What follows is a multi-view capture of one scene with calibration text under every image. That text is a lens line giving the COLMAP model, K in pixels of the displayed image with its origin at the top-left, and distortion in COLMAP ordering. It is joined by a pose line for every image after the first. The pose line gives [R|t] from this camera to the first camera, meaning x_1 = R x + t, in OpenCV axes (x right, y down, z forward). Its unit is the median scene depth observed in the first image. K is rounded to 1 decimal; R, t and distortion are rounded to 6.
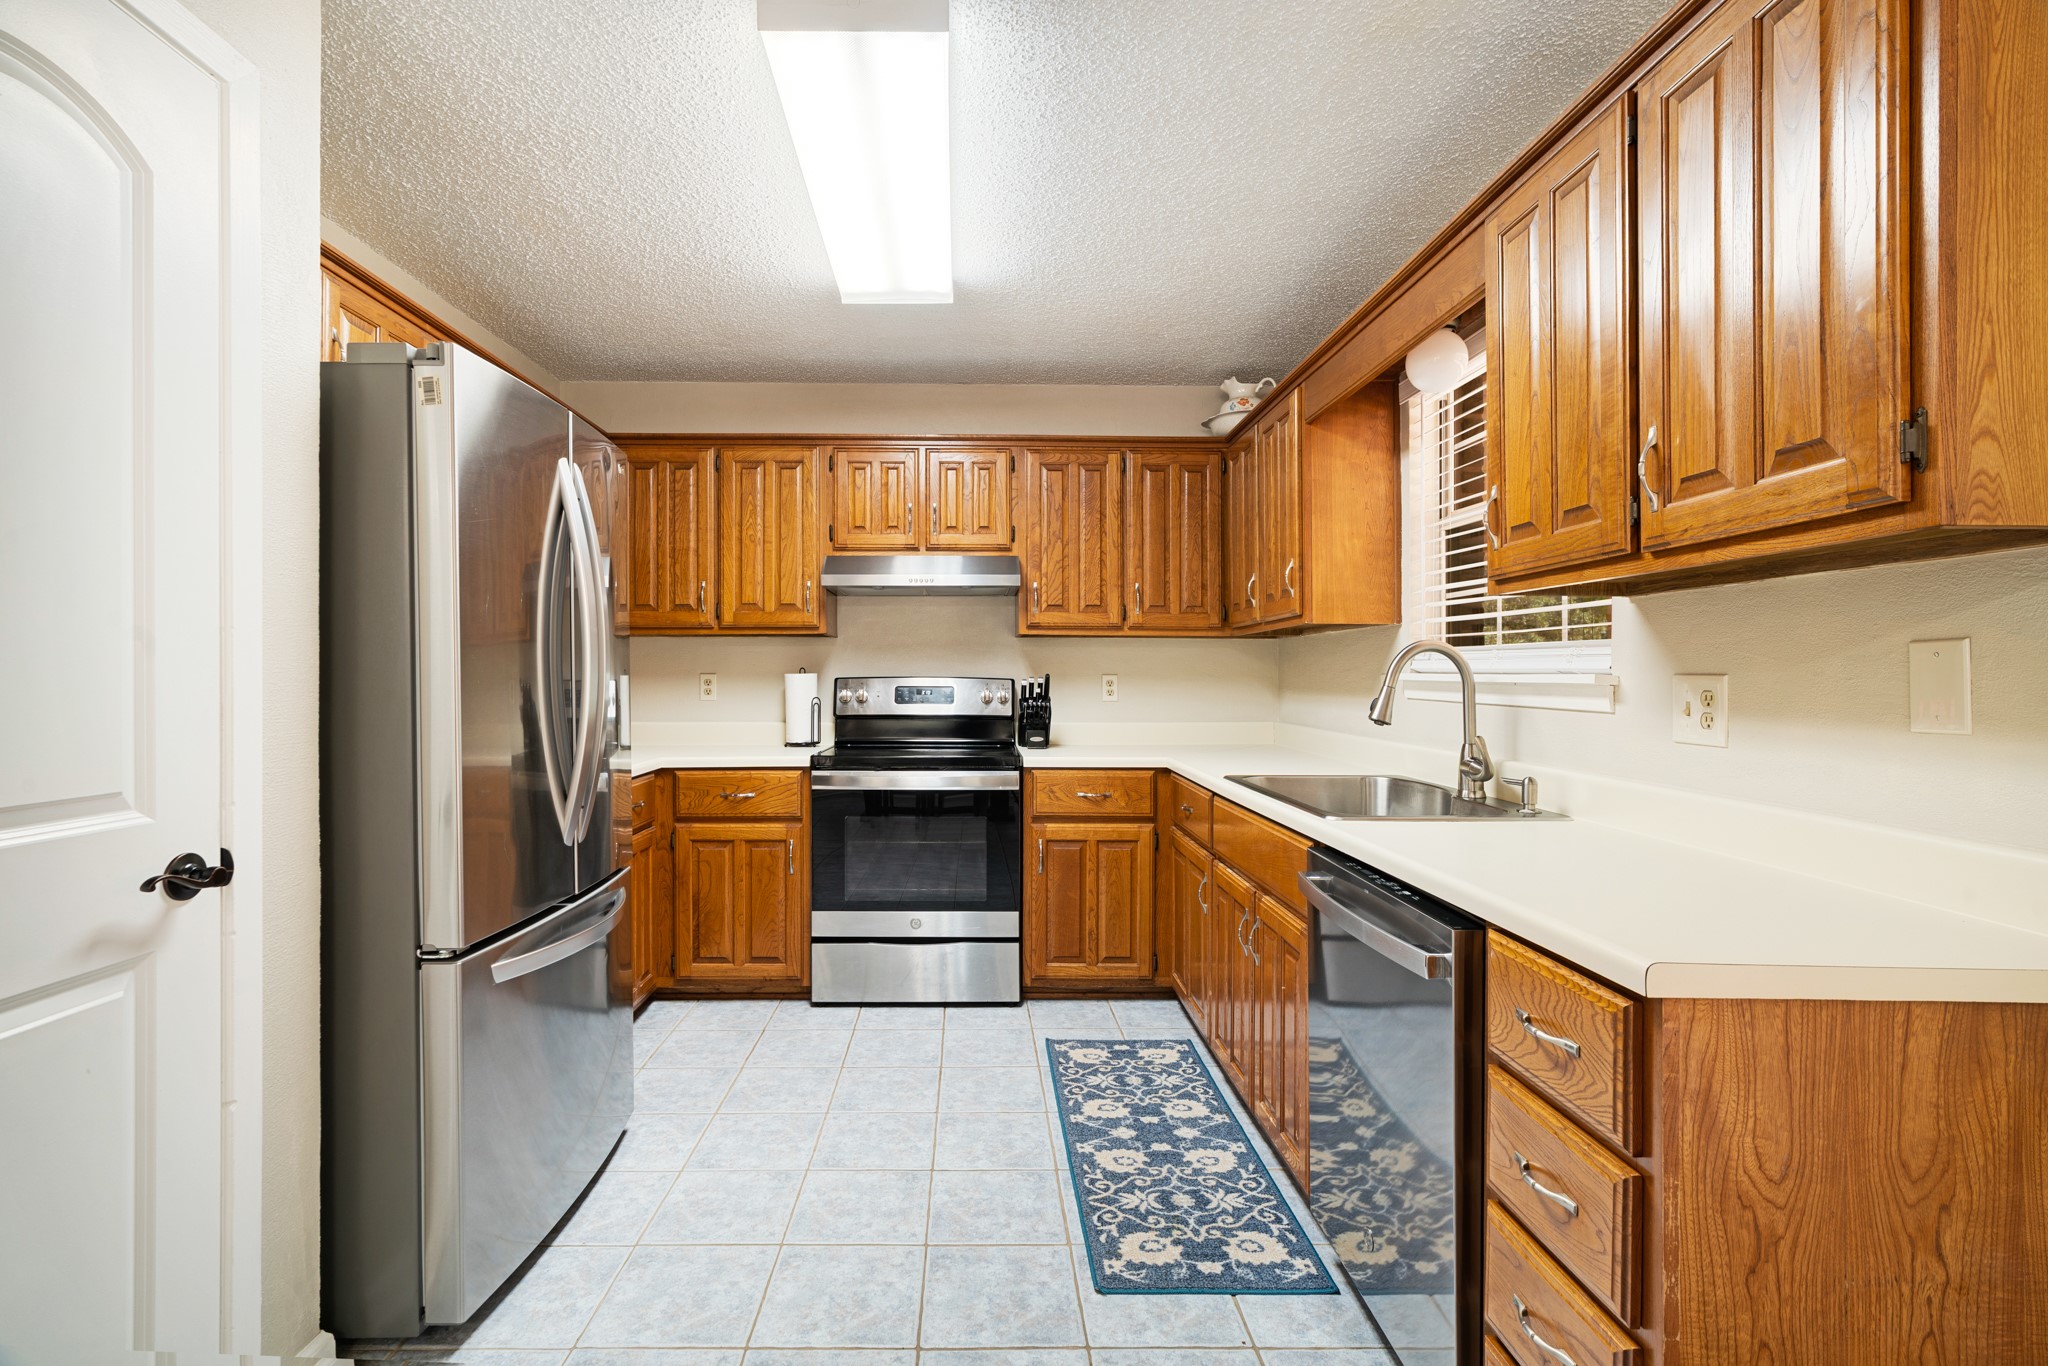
lens RADIAL K [[930.4, 0, 1024.0], [0, 930.4, 683.0], [0, 0, 1]] dist [-0.003698, 0.000265]
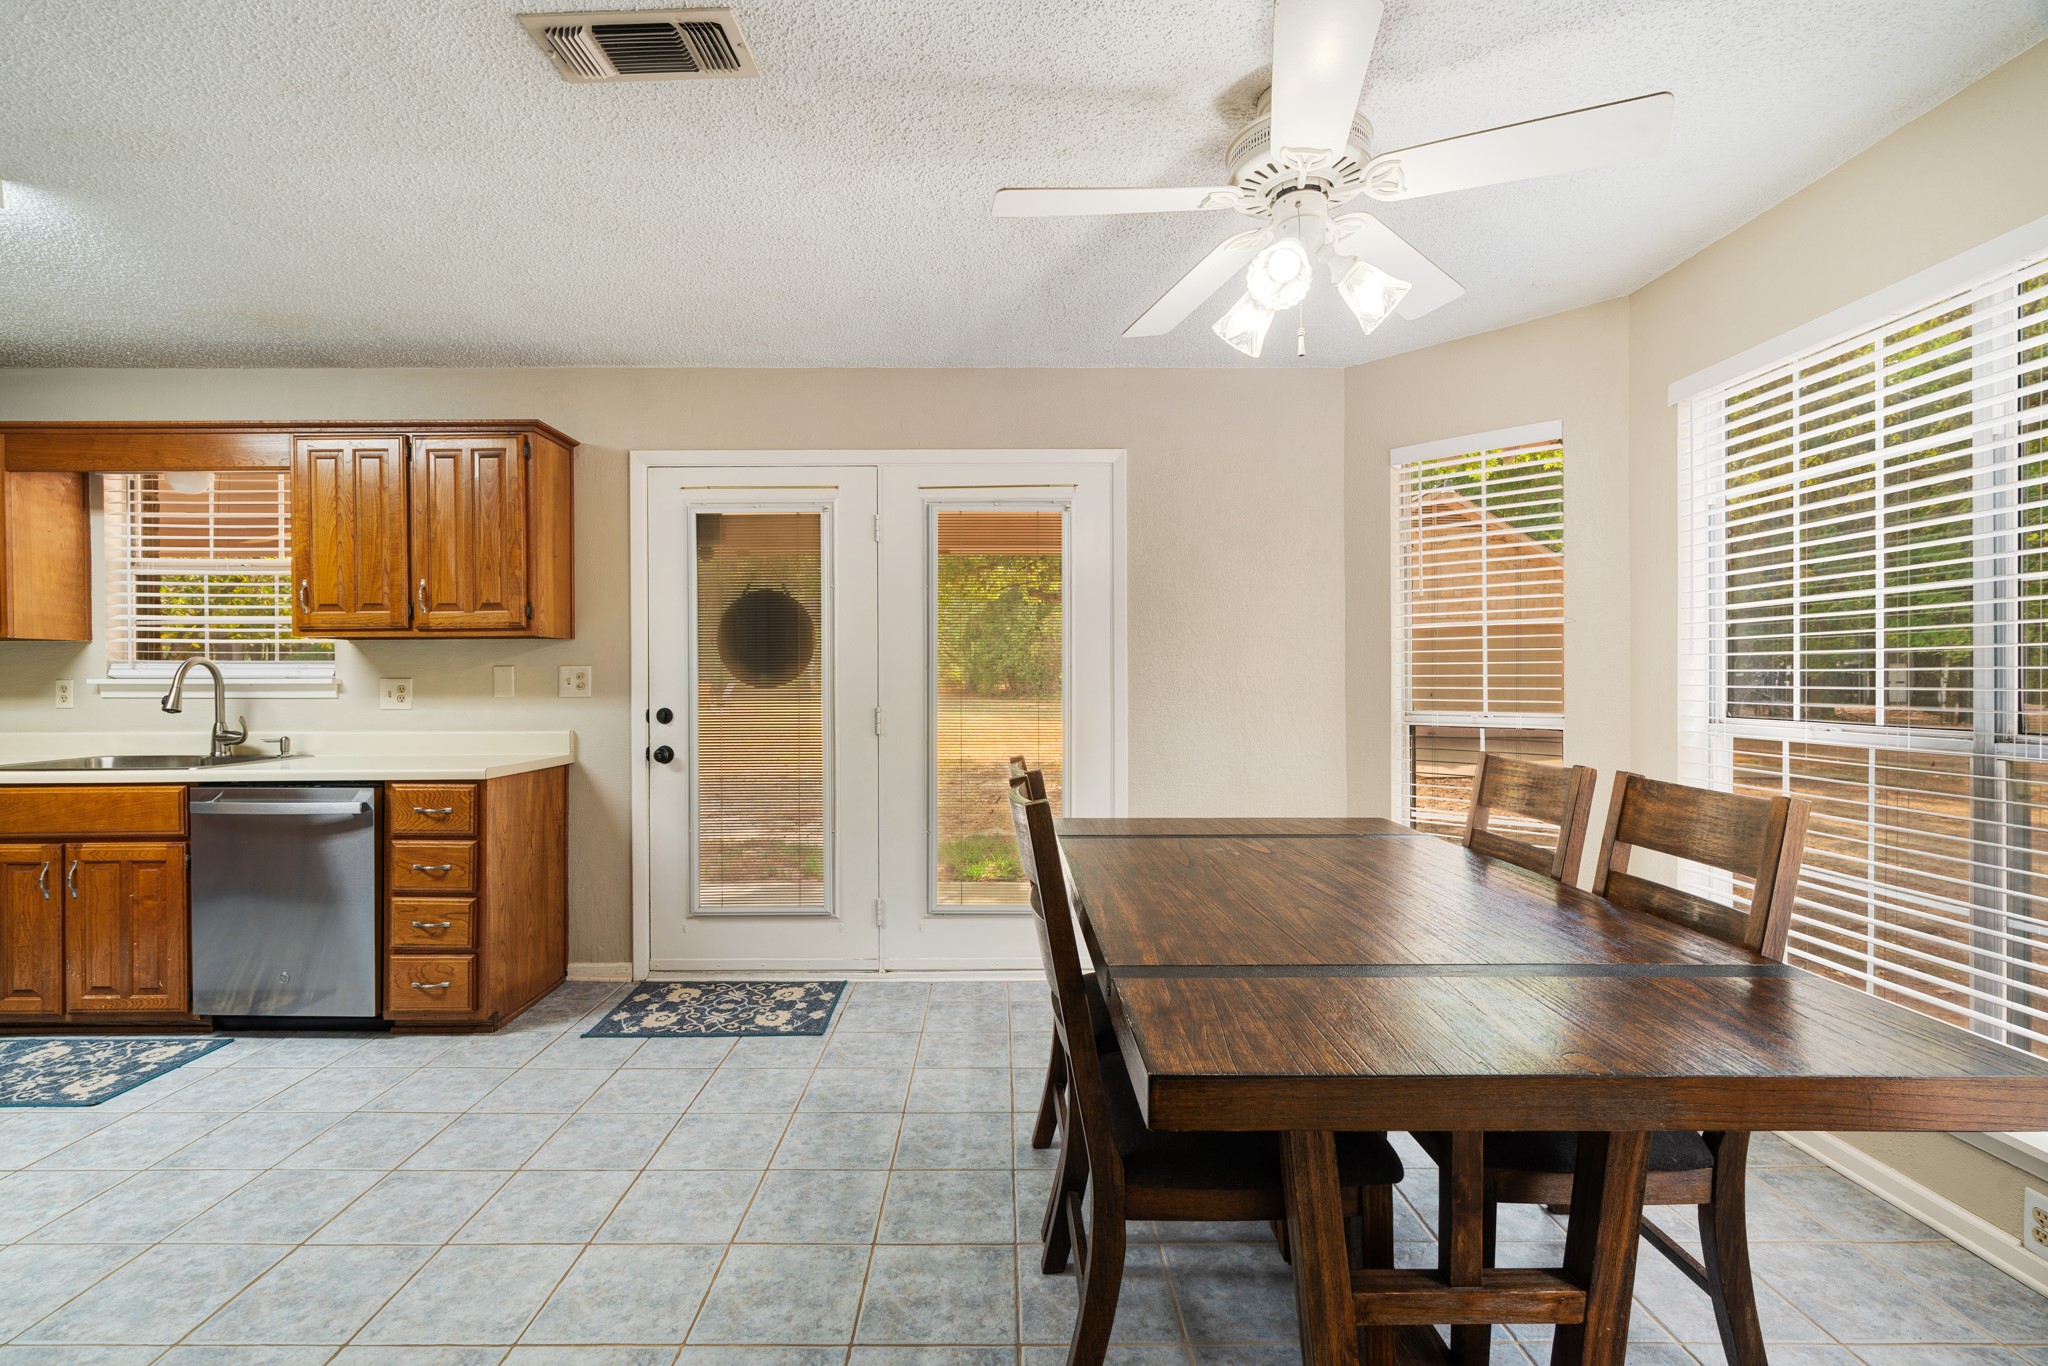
lens RADIAL K [[930.4, 0, 1024.0], [0, 930.4, 683.0], [0, 0, 1]] dist [-0.003698, 0.000265]
pose [[-0.022546, -0.000146, 0.999746, -1.312021], [0.015195, 0.999884, 0.000489, 0.019809], [-0.999630, 0.015202, -0.022541, -0.397761]]
